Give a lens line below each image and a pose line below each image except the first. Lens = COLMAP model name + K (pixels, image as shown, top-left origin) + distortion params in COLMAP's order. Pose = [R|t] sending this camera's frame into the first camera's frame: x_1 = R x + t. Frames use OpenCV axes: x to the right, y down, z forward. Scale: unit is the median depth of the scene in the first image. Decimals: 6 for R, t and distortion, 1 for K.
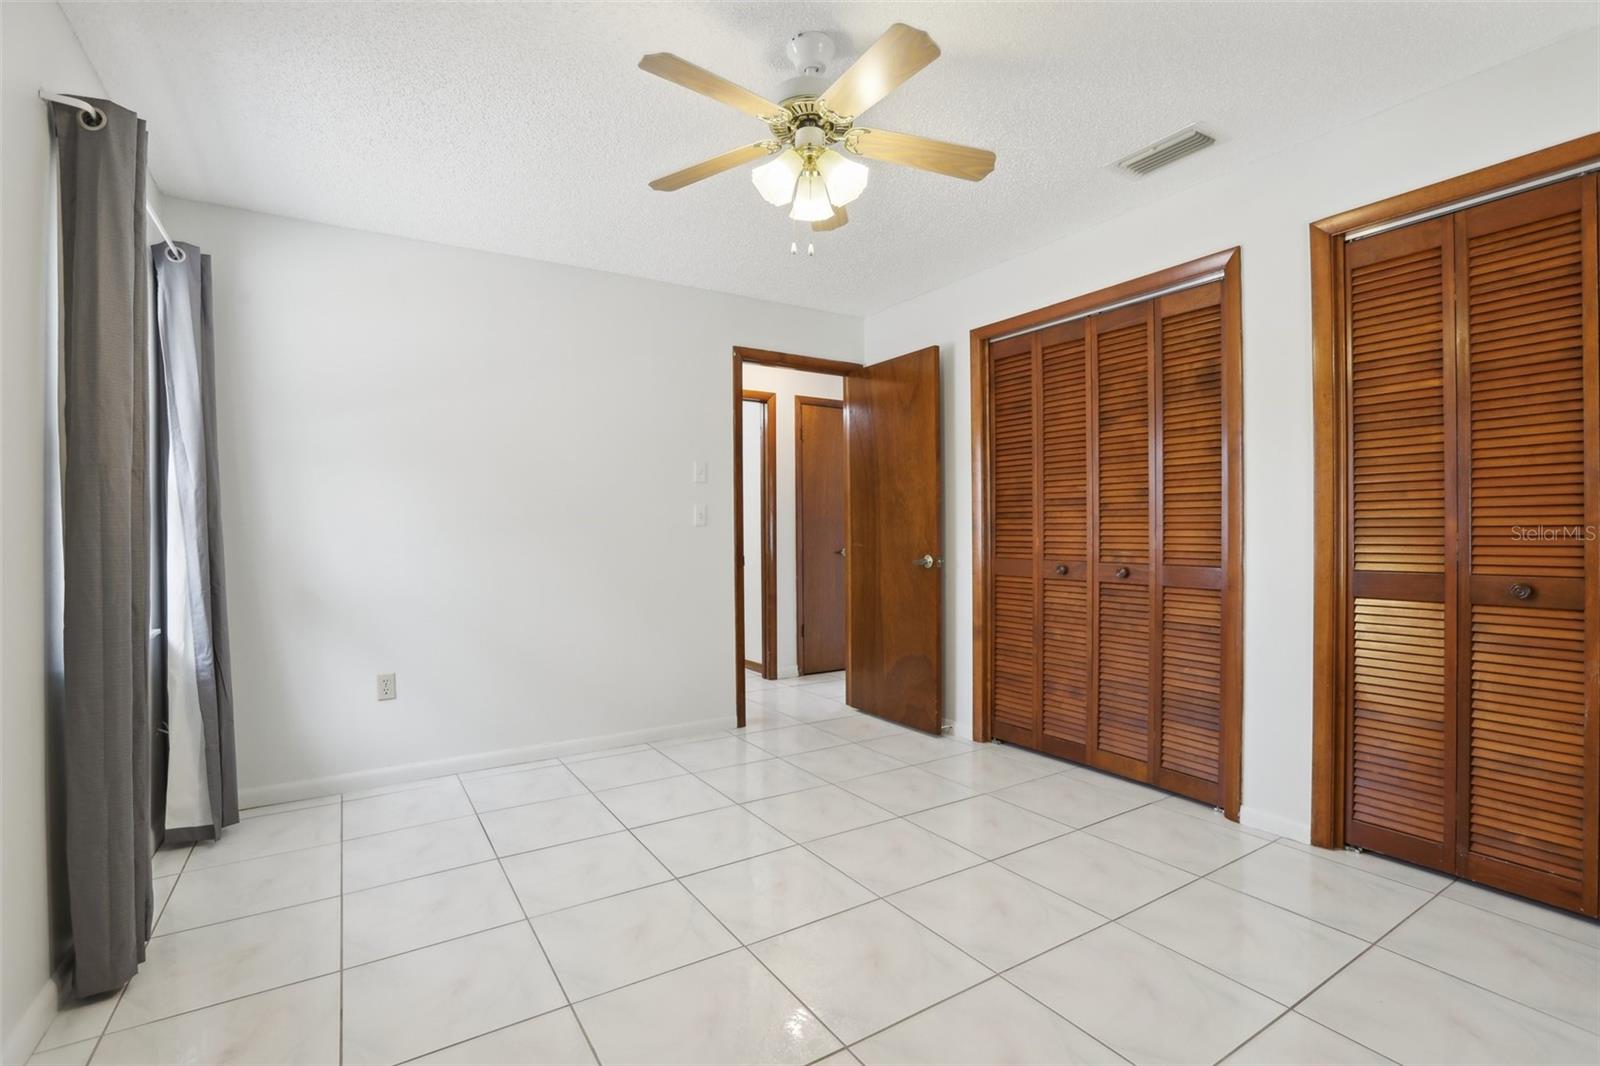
lens RADIAL K [[736.5, 0, 769.4], [0, 736.5, 533.7], [0, 0, 1]] dist [-0.039008, 0.012262]
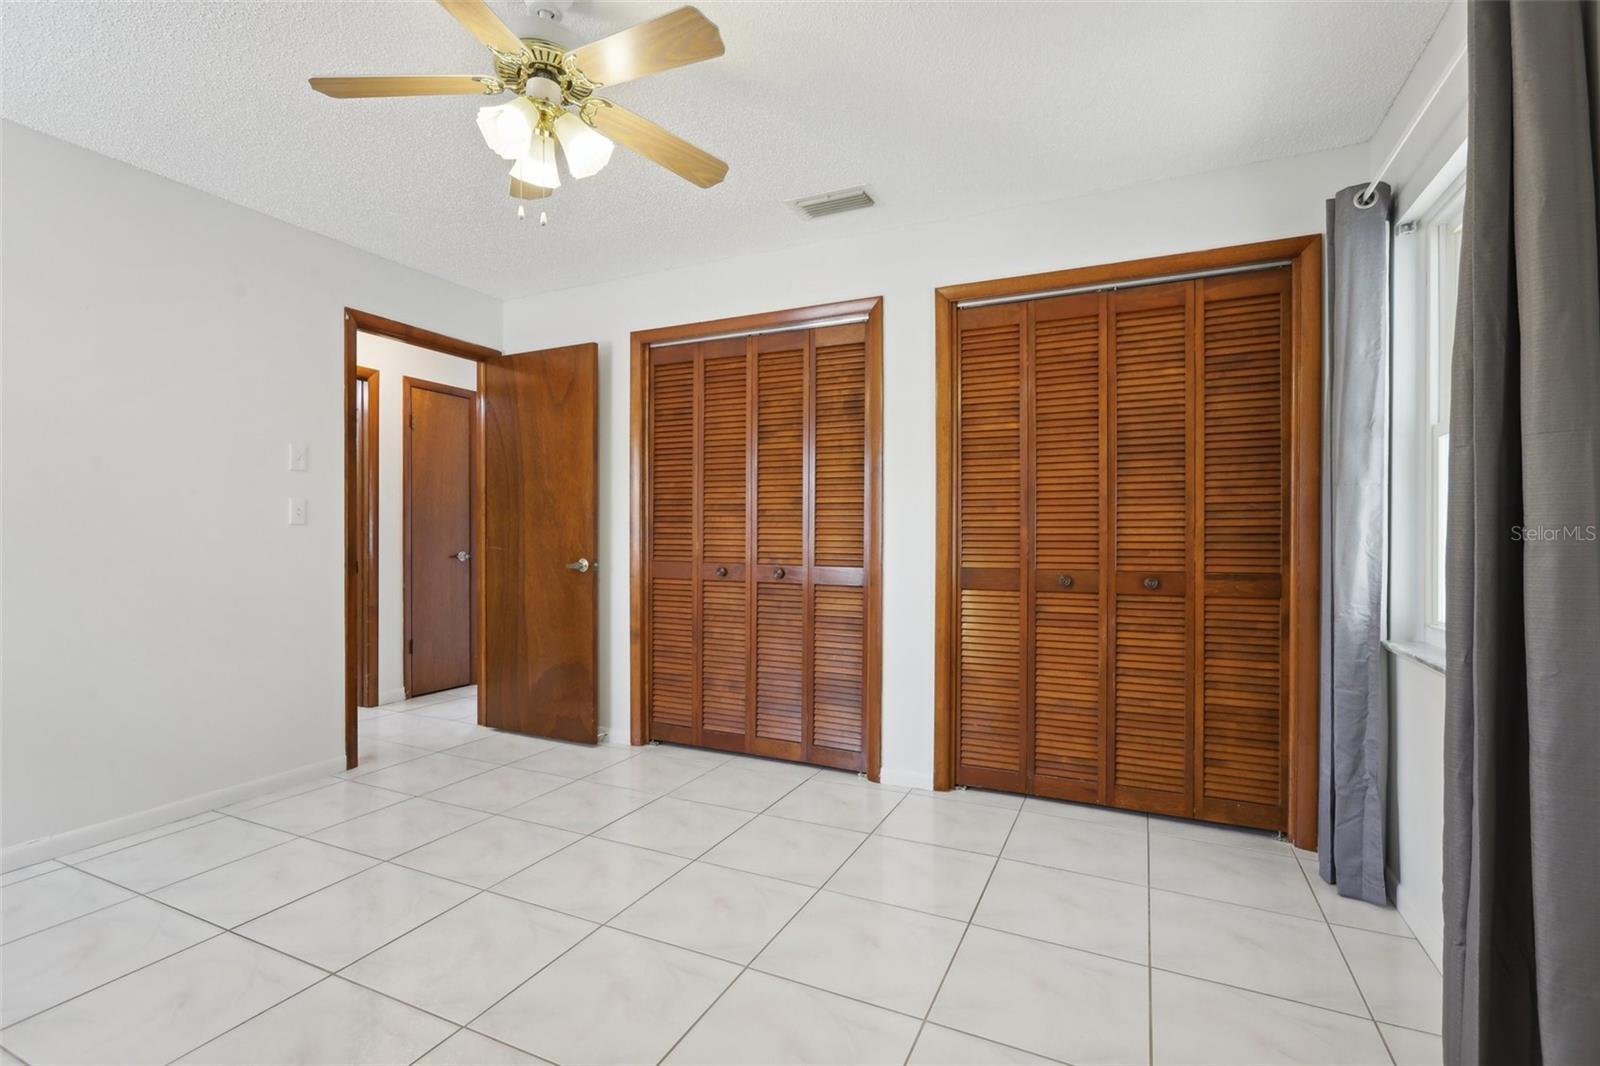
lens RADIAL K [[736.5, 0, 802.0], [0, 736.5, 533.8], [0, 0, 1]] dist [-0.039008, 0.012262]
pose [[0.836669, 0.006579, 0.547669, -0.099981], [-0.005256, 0.999978, -0.003984, -0.001834], [-0.547684, 0.000455, 0.836685, 0.055674]]
